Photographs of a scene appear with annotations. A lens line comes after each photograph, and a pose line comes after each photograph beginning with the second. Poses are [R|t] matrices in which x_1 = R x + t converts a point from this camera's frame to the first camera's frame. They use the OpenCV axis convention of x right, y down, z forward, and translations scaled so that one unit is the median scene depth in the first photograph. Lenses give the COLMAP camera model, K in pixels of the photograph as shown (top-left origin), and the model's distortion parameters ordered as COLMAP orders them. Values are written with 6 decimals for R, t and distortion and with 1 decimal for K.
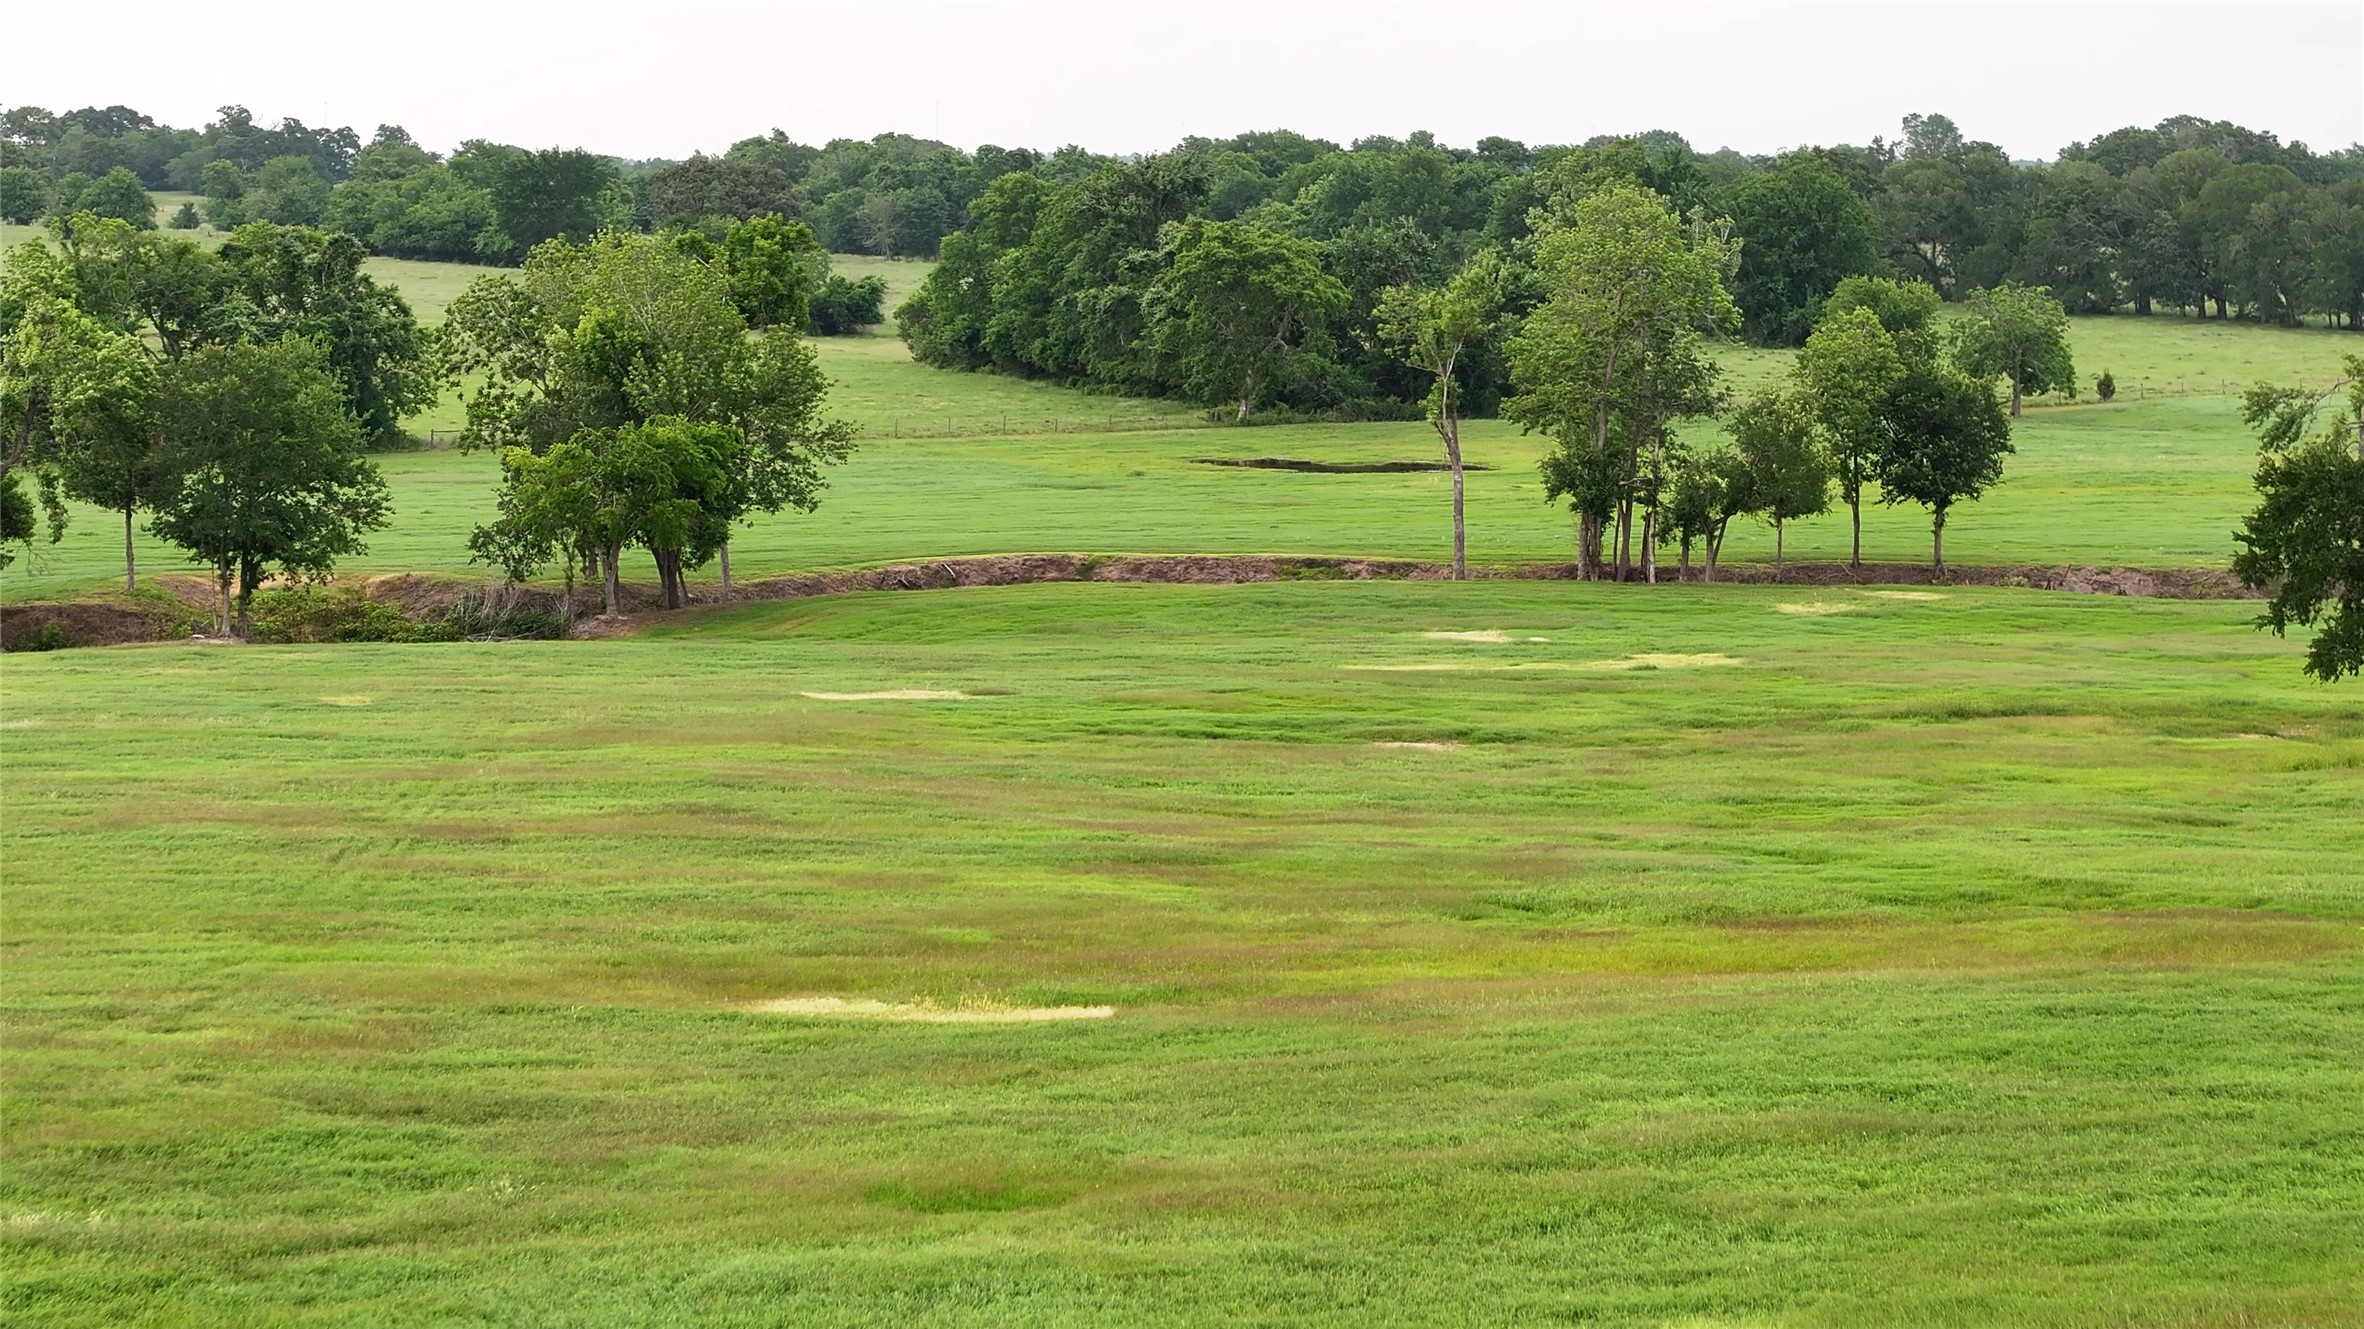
lens RADIAL K [[5197.7, 0, 1182.0], [0, 5197.7, 664.5], [0, 0, 1]] dist [-0.221663, 0.807121]
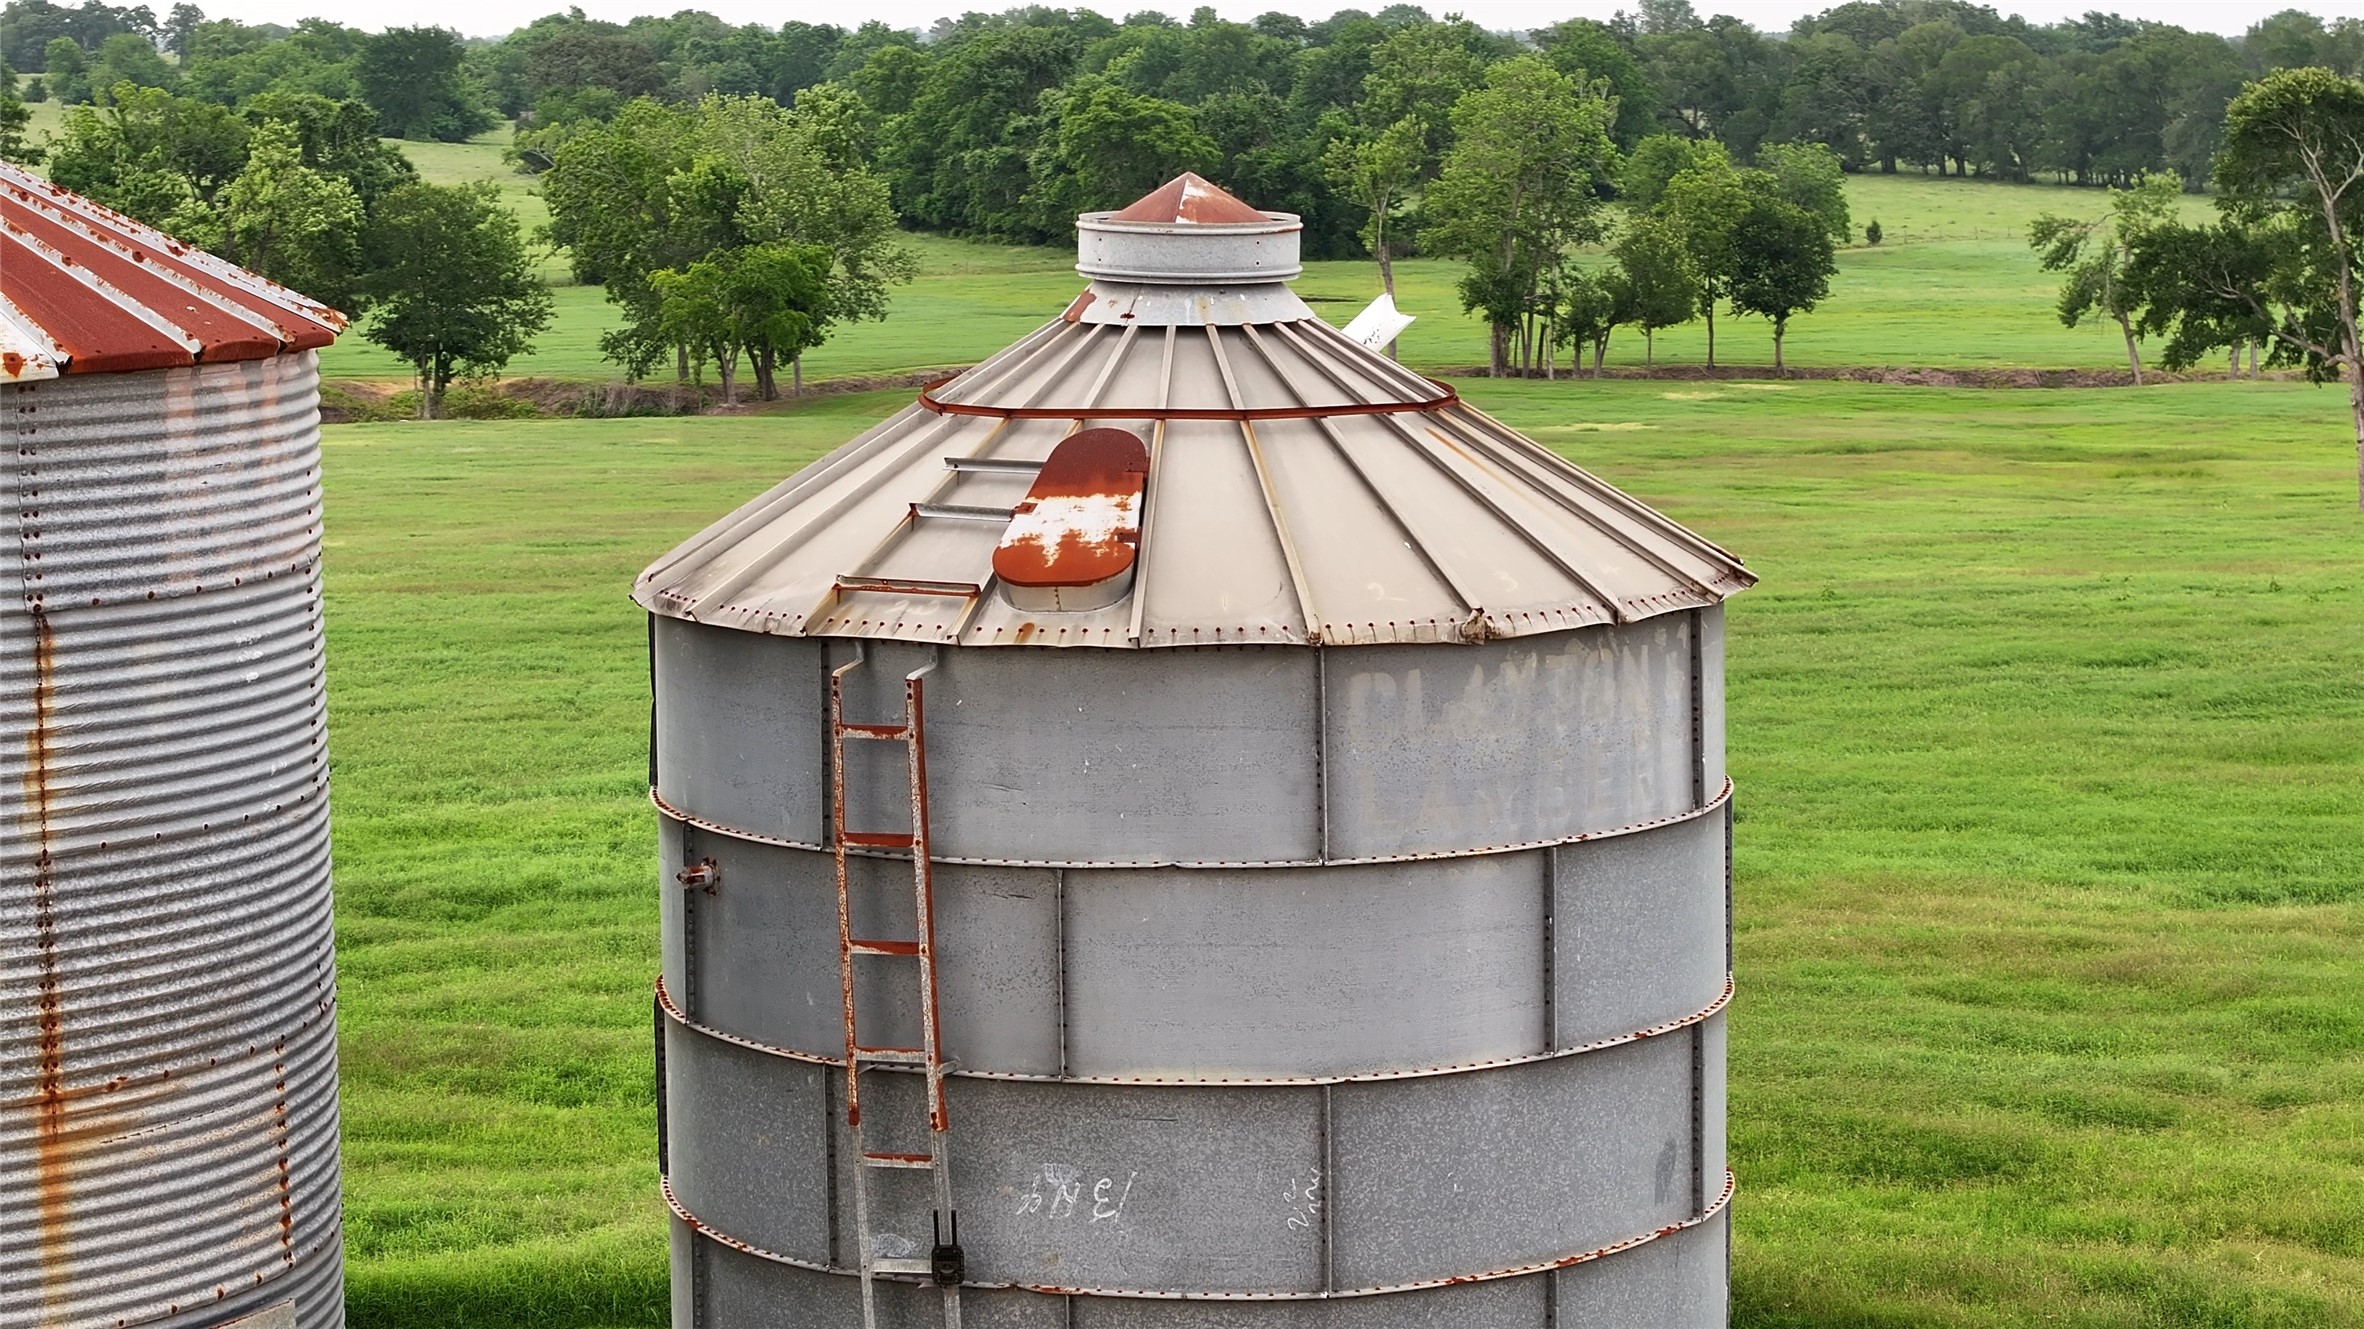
lens RADIAL K [[5197.7, 0, 1182.0], [0, 5197.7, 664.5], [0, 0, 1]] dist [-0.221663, 0.807121]
pose [[0.998273, -0.008679, 0.058107, -0.051933], [0.007276, 0.999678, 0.024318, 0.016093], [-0.058300, -0.023853, 0.998014, -0.165465]]
